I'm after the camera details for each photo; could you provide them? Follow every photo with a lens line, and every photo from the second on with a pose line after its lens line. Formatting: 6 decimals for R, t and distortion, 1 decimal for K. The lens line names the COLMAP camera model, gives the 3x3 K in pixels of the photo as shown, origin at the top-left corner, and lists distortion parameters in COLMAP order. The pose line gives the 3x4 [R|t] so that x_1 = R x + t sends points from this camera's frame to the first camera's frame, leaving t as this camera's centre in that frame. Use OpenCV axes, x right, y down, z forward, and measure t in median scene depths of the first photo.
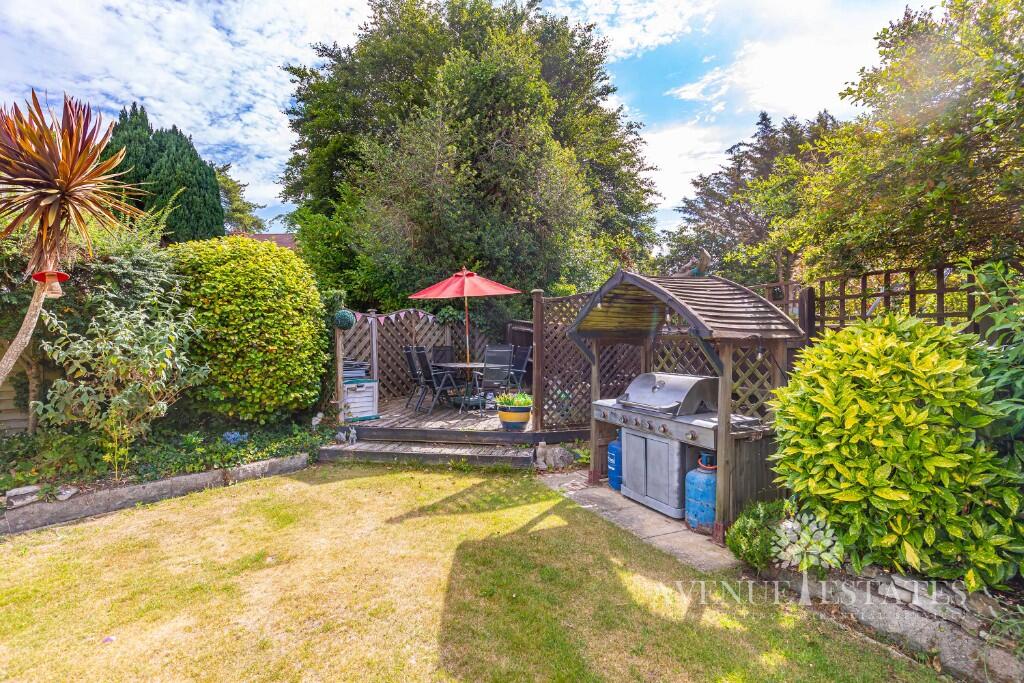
lens RADIAL K [[461.1, 0, 504.4], [0, 461.1, 344.0], [0, 0, 1]] dist [0.003029, -0.000138]
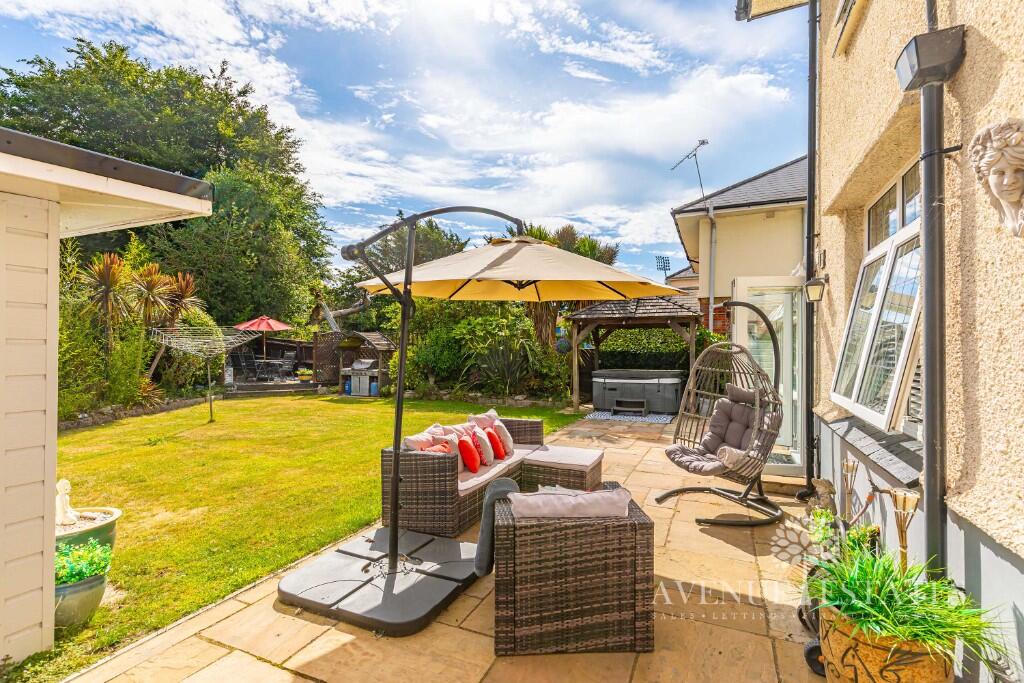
lens RADIAL K [[461.1, 0, 504.4], [0, 461.1, 344.0], [0, 0, 1]] dist [0.003029, -0.000138]
pose [[0.750900, 0.012391, 0.660300, -0.938868], [-0.004150, 0.999893, -0.014045, -0.007652], [-0.660403, 0.007807, 0.750871, -1.882054]]
